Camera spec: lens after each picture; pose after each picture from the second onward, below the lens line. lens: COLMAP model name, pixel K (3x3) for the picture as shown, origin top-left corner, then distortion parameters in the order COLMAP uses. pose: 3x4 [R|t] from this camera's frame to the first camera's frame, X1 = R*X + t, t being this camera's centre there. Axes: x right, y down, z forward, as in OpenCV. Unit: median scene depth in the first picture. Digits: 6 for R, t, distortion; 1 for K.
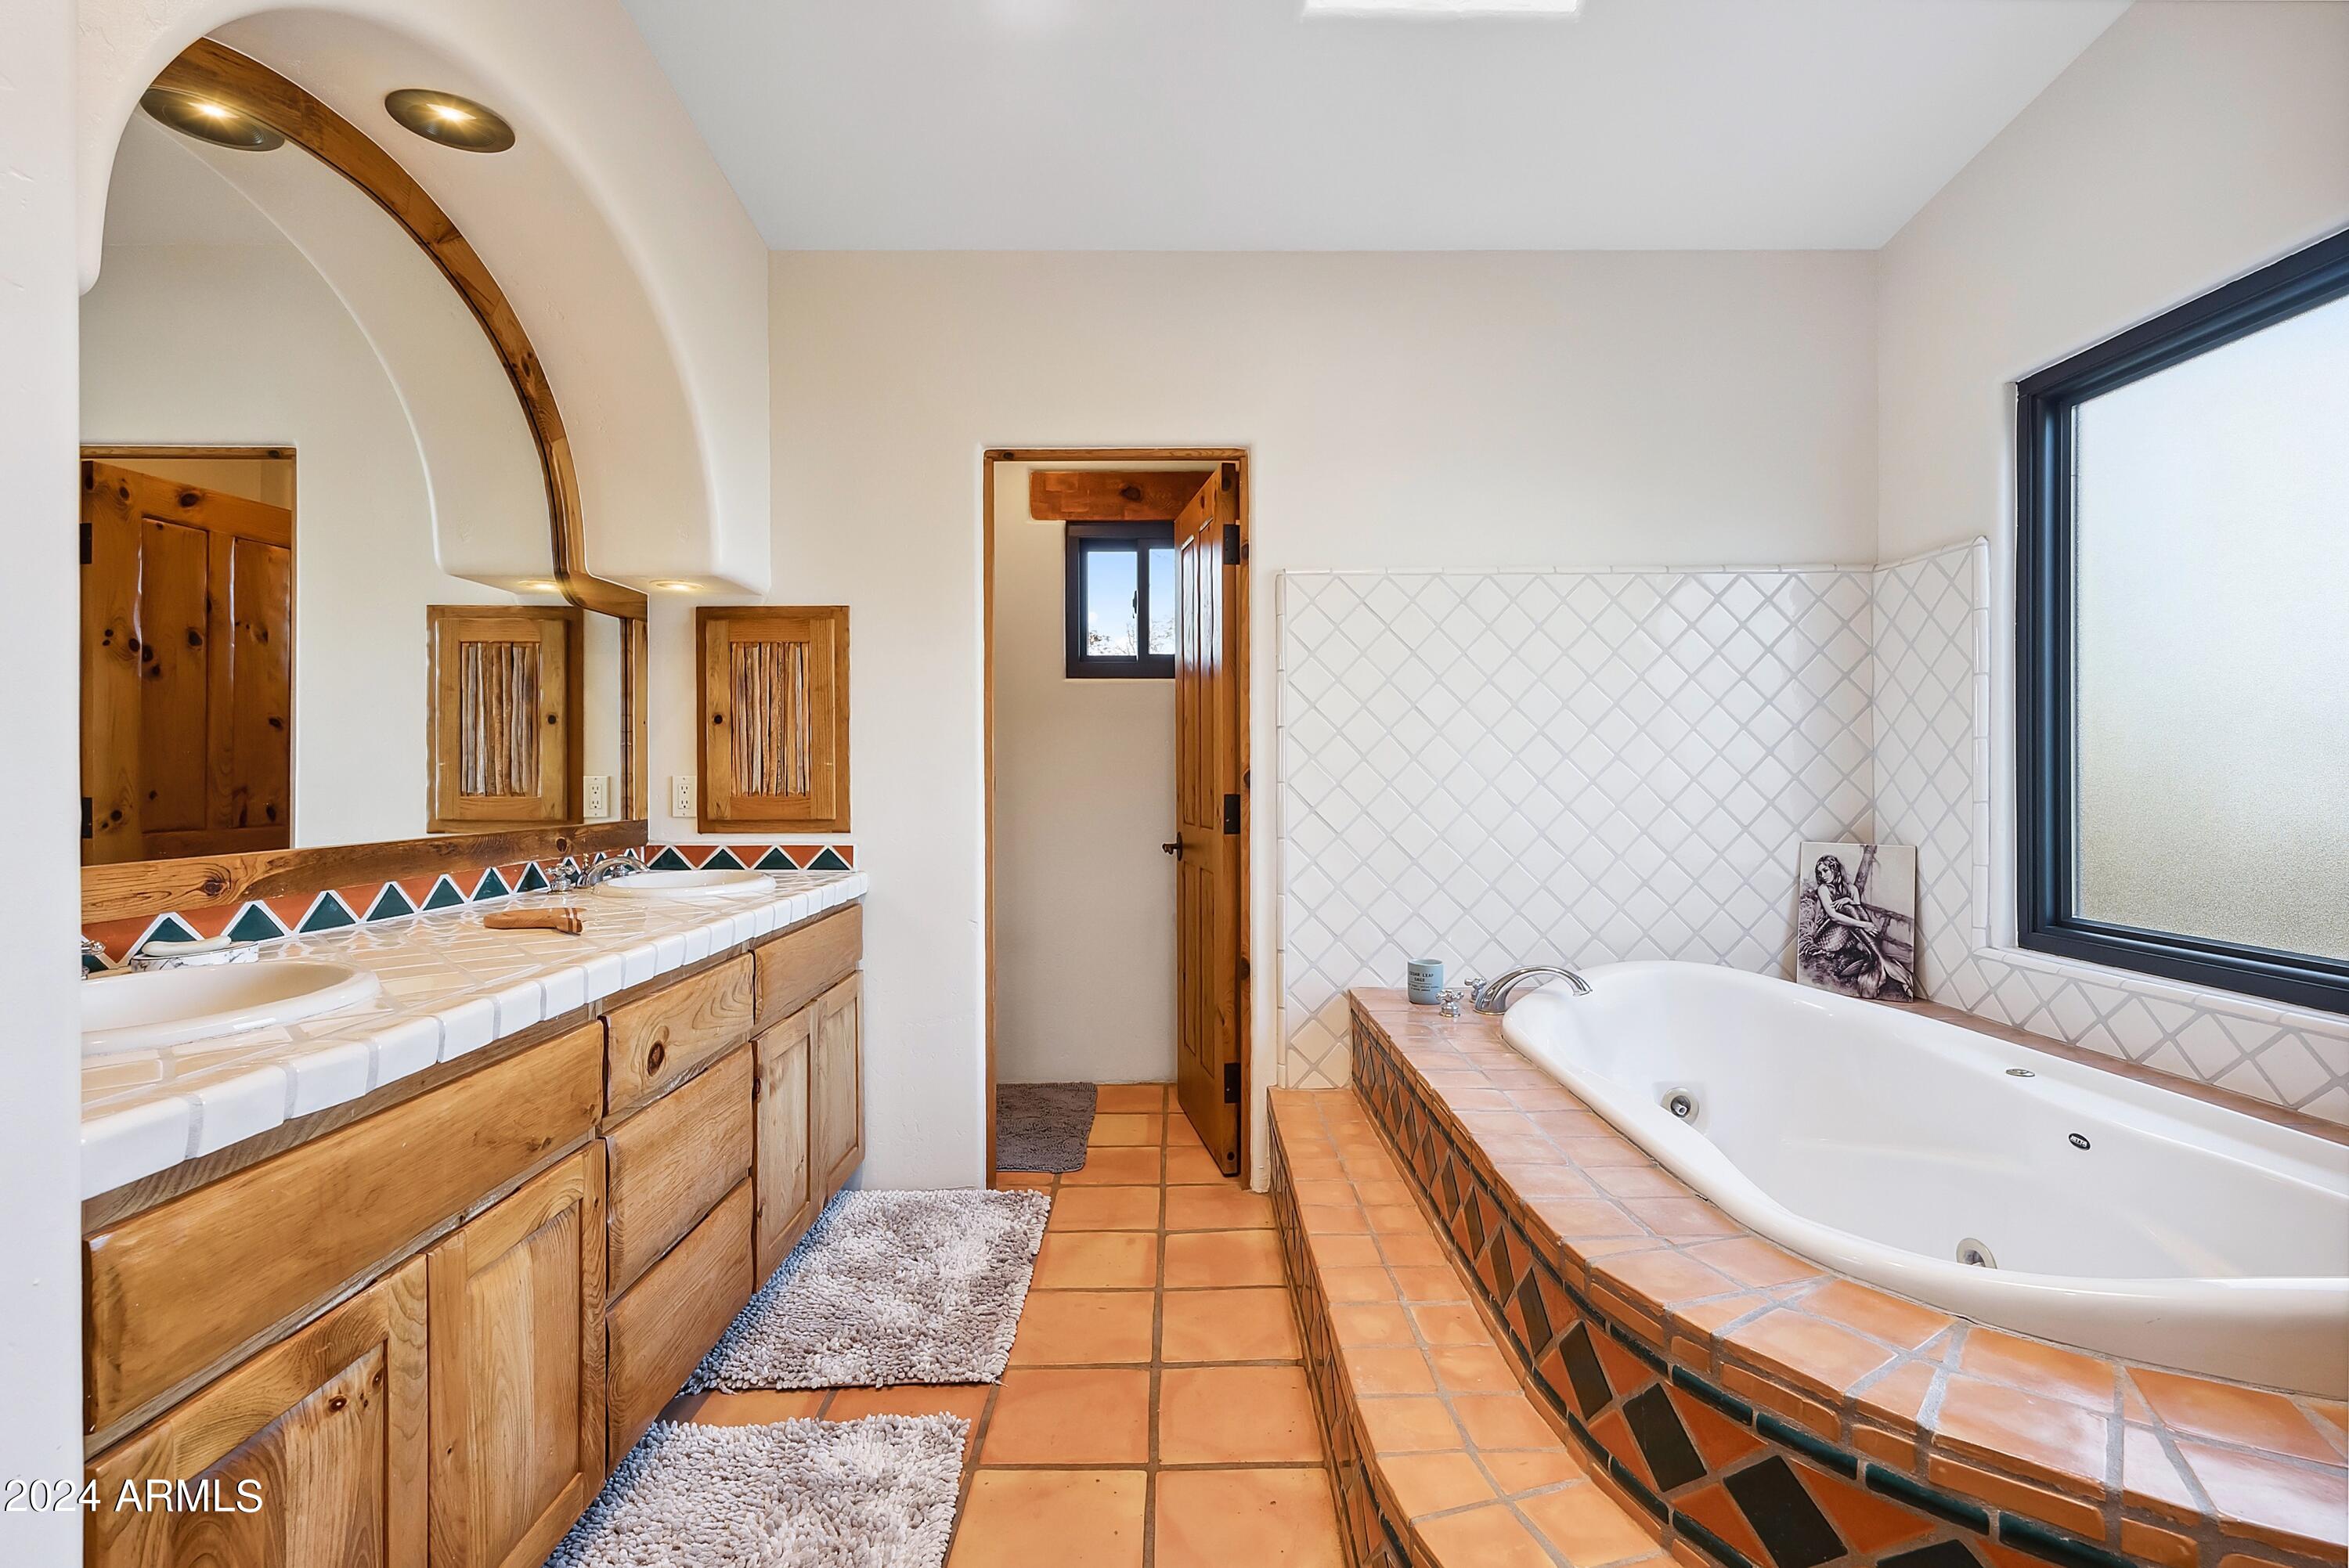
lens RADIAL K [[1049.5, 0, 1177.4], [0, 1049.5, 778.8], [0, 0, 1]] dist [0.001166, -0.001032]
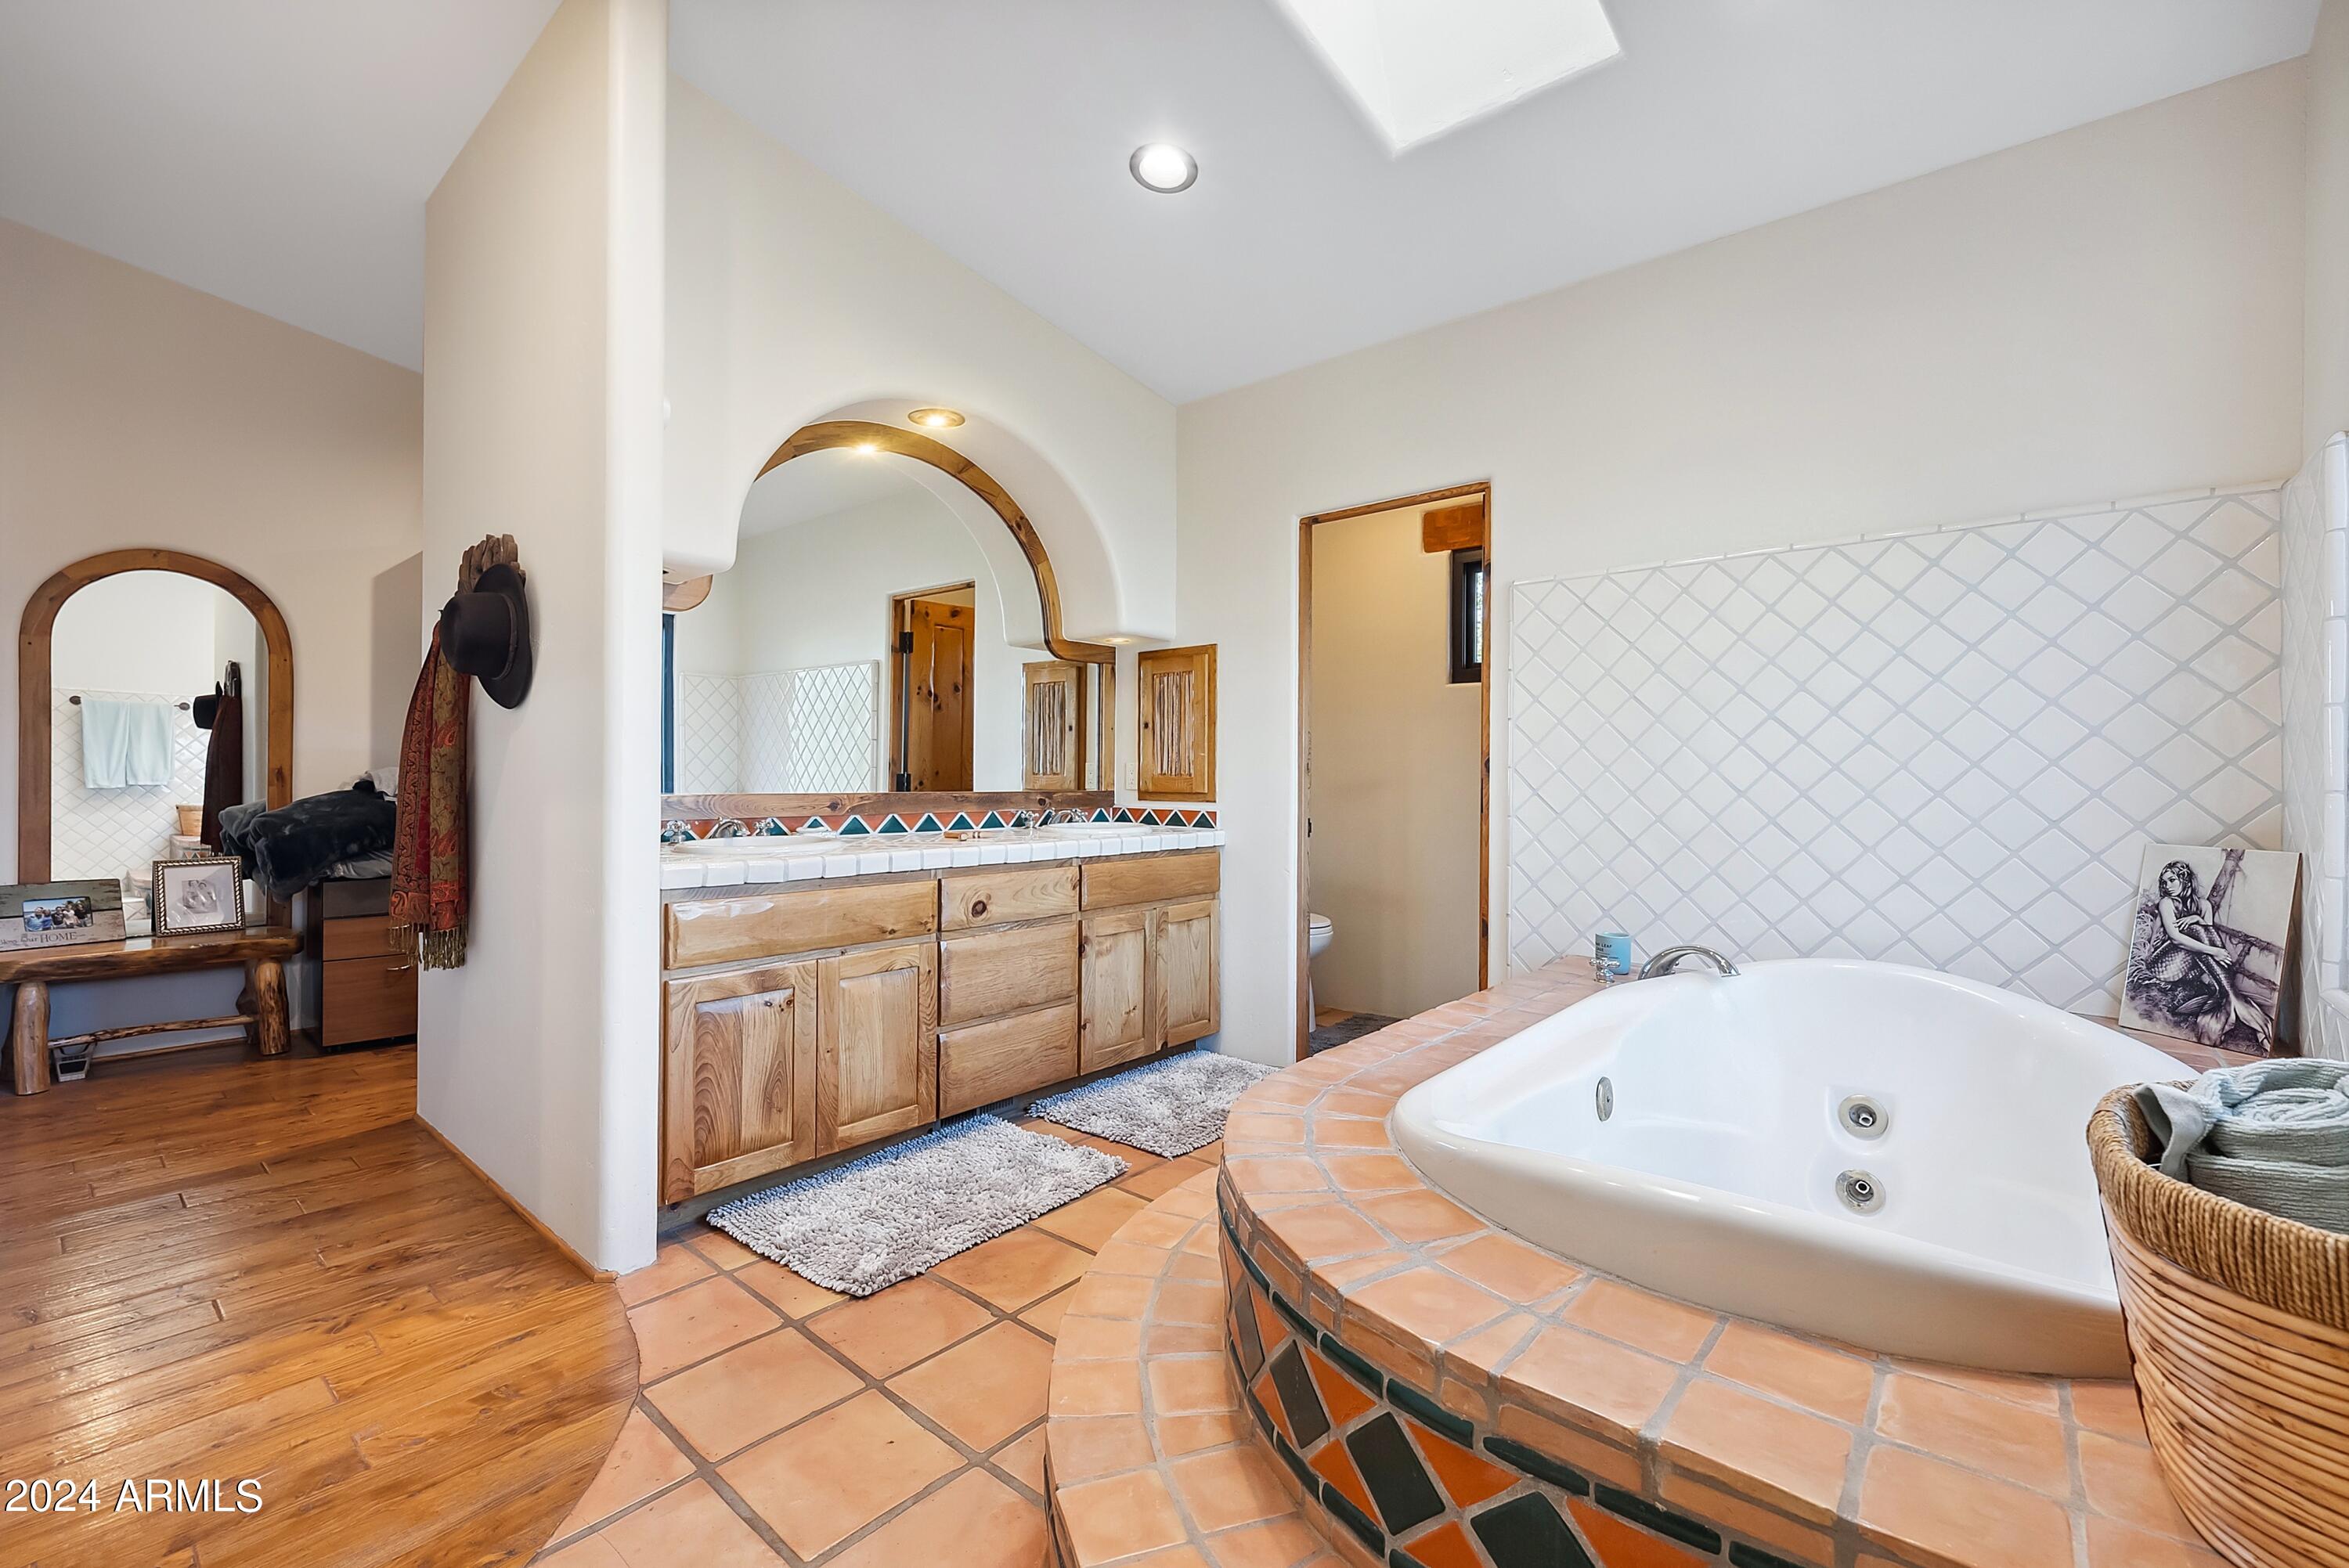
lens RADIAL K [[977.3, 0, 1177.3], [0, 977.3, 779.5], [0, 0, 1]] dist [0.000656, -0.000203]
pose [[0.759025, 0.009719, -0.650988, 0.527618], [-0.011763, 0.999930, 0.001213, 0.019775], [0.650955, 0.006736, 0.759087, -0.045810]]
